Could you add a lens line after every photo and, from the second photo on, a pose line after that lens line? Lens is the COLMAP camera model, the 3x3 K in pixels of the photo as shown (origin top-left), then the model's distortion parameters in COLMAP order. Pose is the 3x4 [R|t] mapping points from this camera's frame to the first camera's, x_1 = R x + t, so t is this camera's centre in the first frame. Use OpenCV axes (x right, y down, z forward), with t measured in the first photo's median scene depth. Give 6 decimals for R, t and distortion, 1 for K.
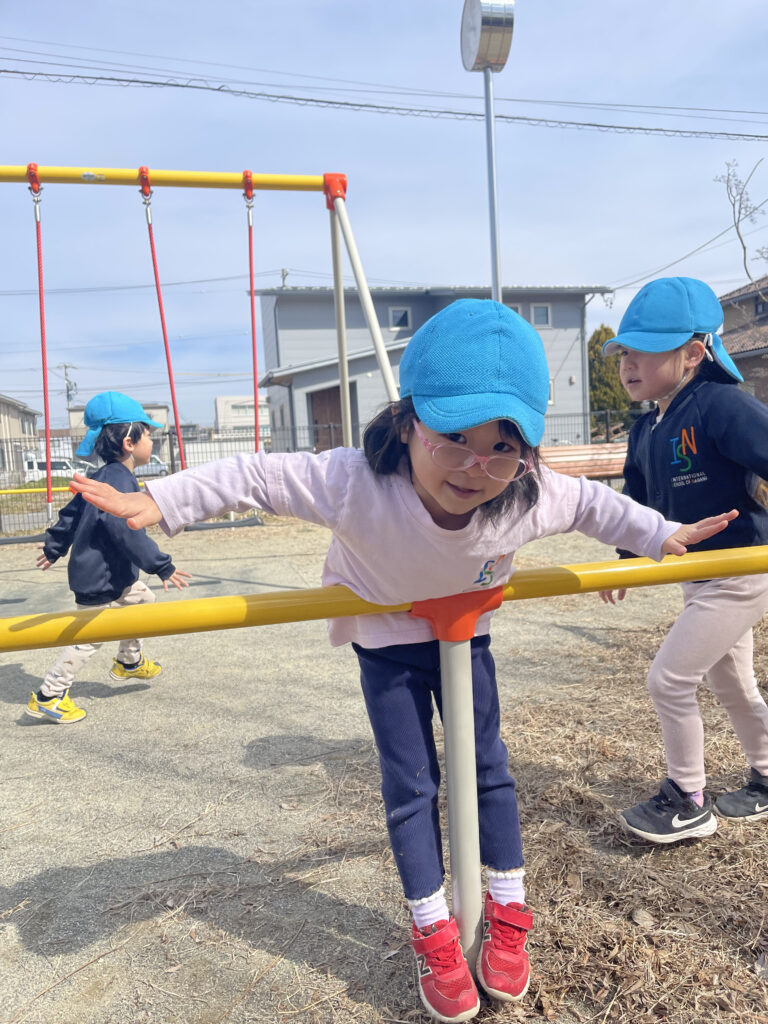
lens RADIAL K [[792.4, 0, 408.1], [0, 792.4, 523.4], [0, 0, 1]] dist [0.066347, -0.086429]
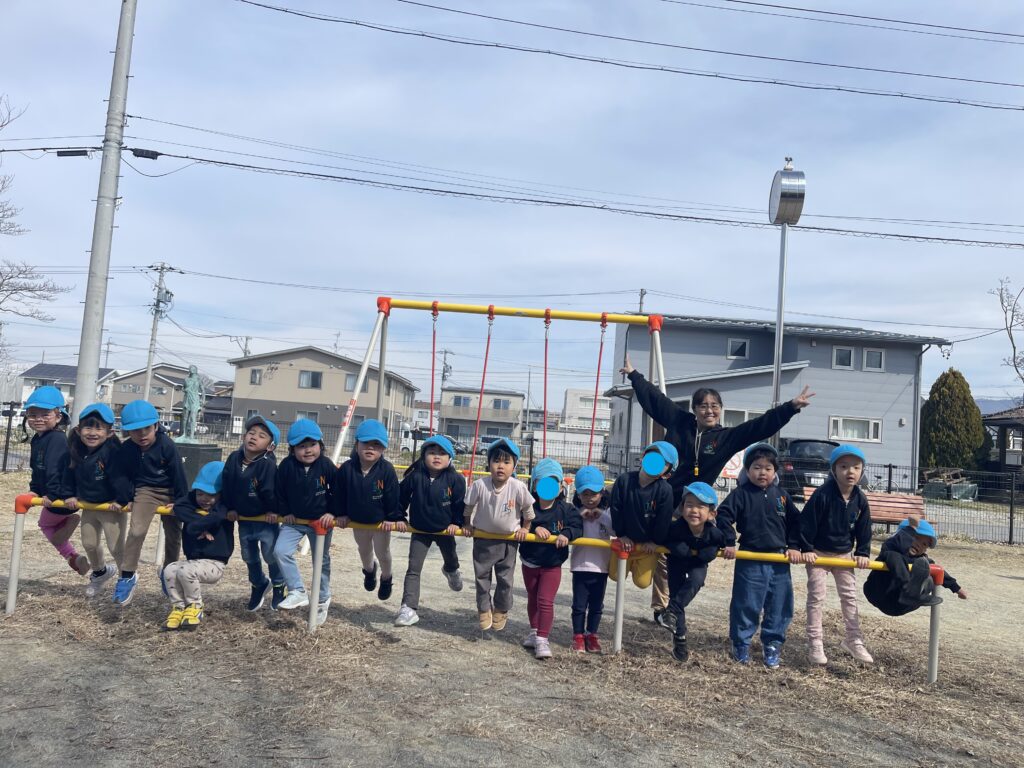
lens RADIAL K [[792.4, 0, 520.2], [0, 792.4, 386.9], [0, 0, 1]] dist [0.066347, -0.086429]
pose [[0.951762, 0.104777, -0.288392, 0.027813], [-0.150630, 0.978389, -0.141654, -0.001777], [0.267318, 0.178261, 0.946976, -0.131067]]
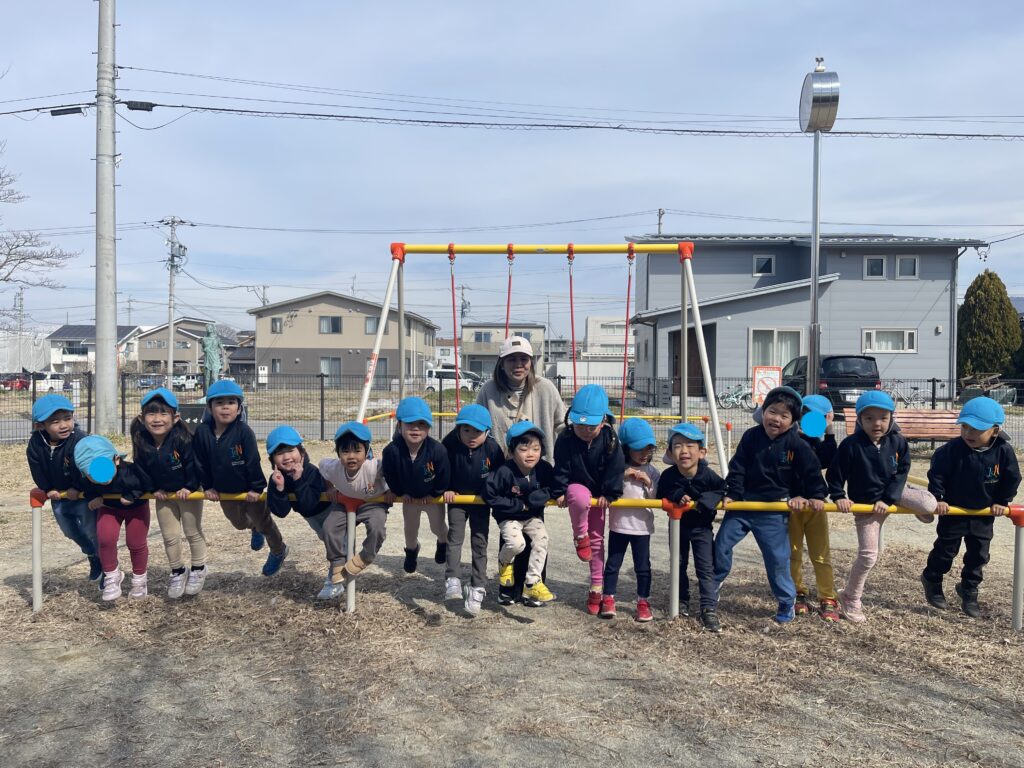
lens RADIAL K [[792.4, 0, 515.9], [0, 792.4, 388.1], [0, 0, 1]] dist [0.066347, -0.086429]
pose [[0.947605, 0.069822, -0.311722, 0.021063], [-0.089853, 0.994682, -0.050346, -0.008016], [0.306548, 0.075717, 0.948839, -0.119403]]
